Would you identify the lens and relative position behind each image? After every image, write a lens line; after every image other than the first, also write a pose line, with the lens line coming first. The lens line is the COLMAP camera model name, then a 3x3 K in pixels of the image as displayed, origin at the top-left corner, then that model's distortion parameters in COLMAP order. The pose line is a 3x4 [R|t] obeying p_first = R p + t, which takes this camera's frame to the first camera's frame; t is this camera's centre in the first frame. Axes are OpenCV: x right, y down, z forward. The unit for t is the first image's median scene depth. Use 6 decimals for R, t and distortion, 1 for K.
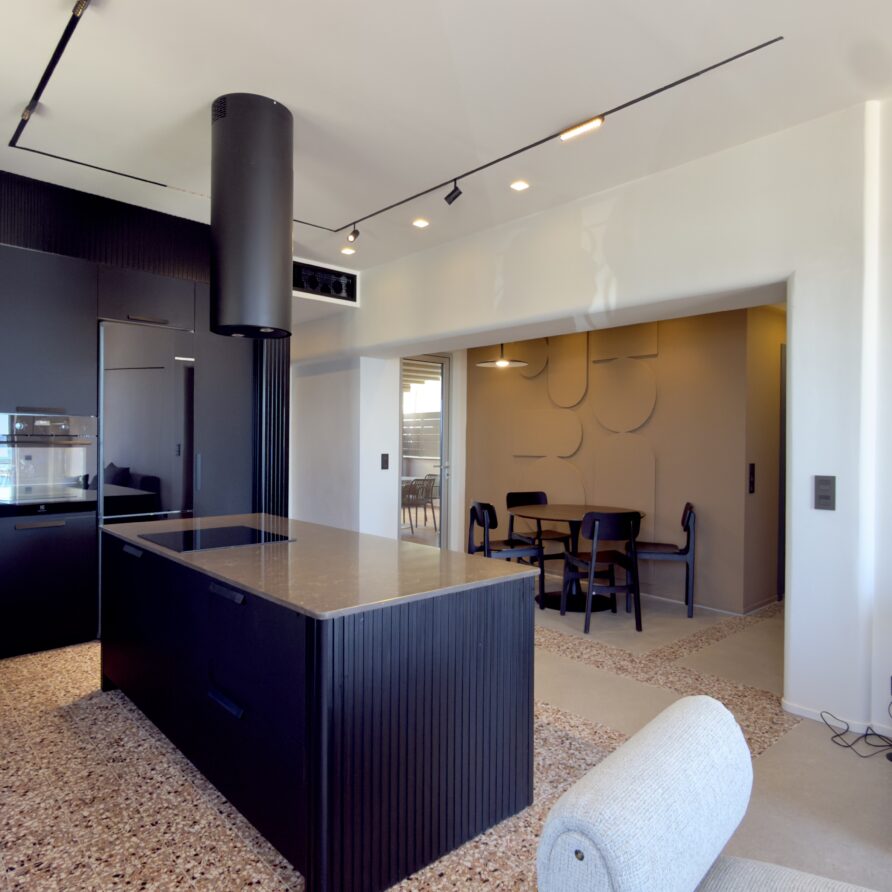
lens RADIAL K [[632.3, 0, 445.5], [0, 632.3, 444.1], [0, 0, 1]] dist [-0.000398, -0.001665]
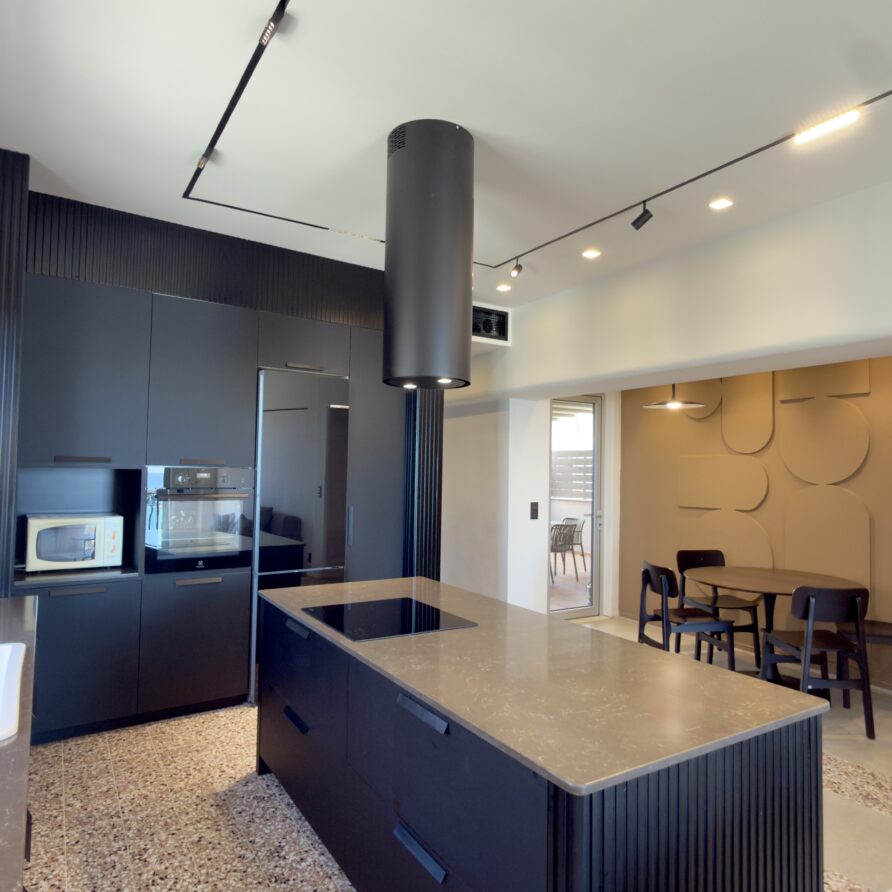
lens RADIAL K [[632.3, 0, 445.5], [0, 632.3, 444.1], [0, 0, 1]] dist [-0.000398, -0.001665]
pose [[0.983339, 0.000934, -0.181780, -0.093850], [-0.010141, 0.998711, -0.049725, -0.037185], [0.181499, 0.050740, 0.982081, 0.108318]]
